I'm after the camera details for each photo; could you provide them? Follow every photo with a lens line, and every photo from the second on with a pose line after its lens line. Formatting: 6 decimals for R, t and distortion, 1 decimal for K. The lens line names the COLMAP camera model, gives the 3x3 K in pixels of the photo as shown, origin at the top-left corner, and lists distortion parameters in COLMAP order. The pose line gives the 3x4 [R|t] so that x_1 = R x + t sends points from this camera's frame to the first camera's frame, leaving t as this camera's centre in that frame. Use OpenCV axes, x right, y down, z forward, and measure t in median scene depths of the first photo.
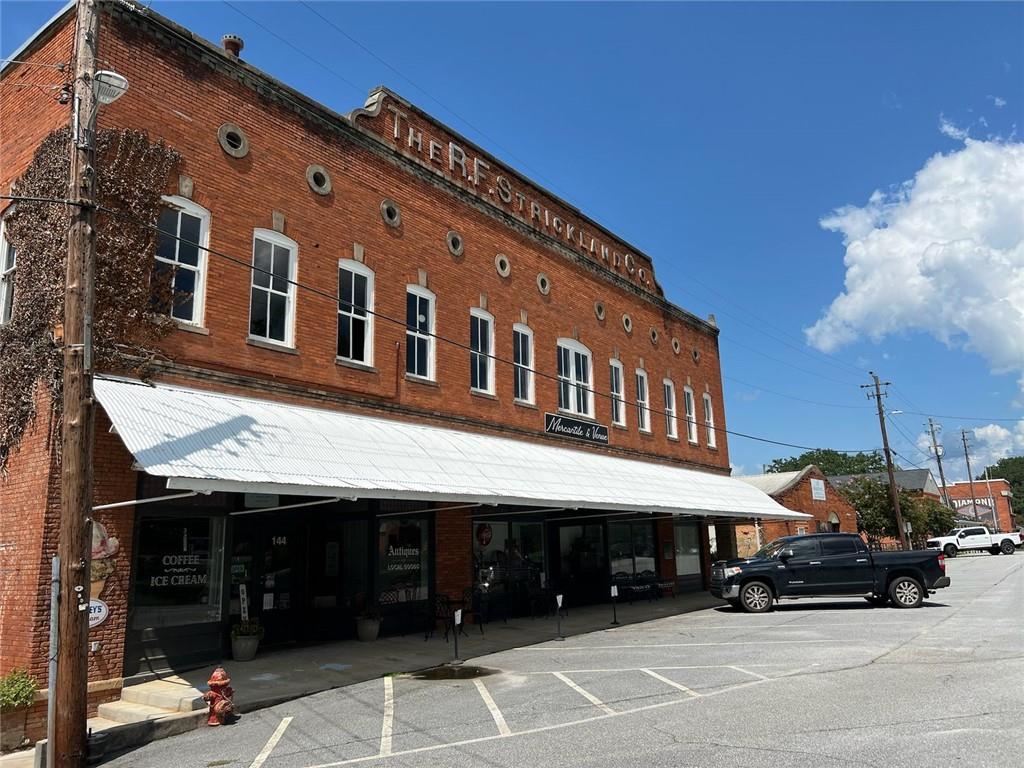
lens RADIAL K [[707.9, 0, 512.0], [0, 707.9, 384.0], [0, 0, 1]] dist [0.003154, -0.000275]
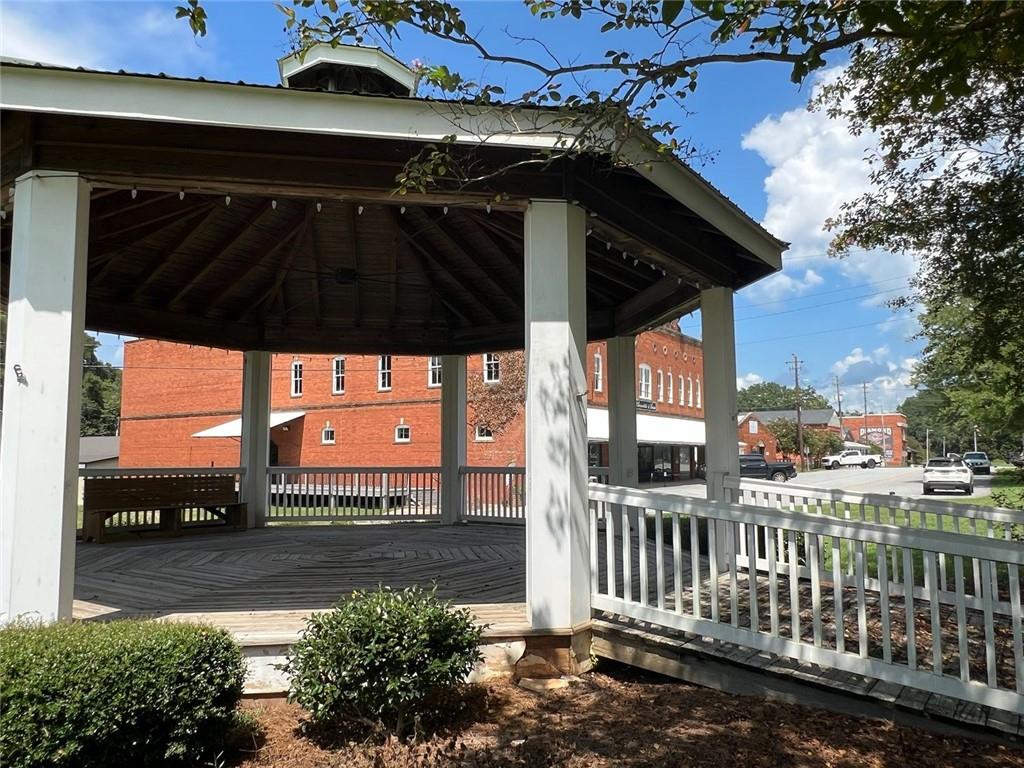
lens RADIAL K [[747.4, 0, 512.0], [0, 747.4, 384.0], [0, 0, 1]] dist [-0.000366, 0.000292]
pose [[0.996800, 0.029914, 0.074134, -0.472054], [-0.039158, 0.991187, 0.126554, -0.266386], [-0.069695, -0.129052, 0.989186, -1.209476]]
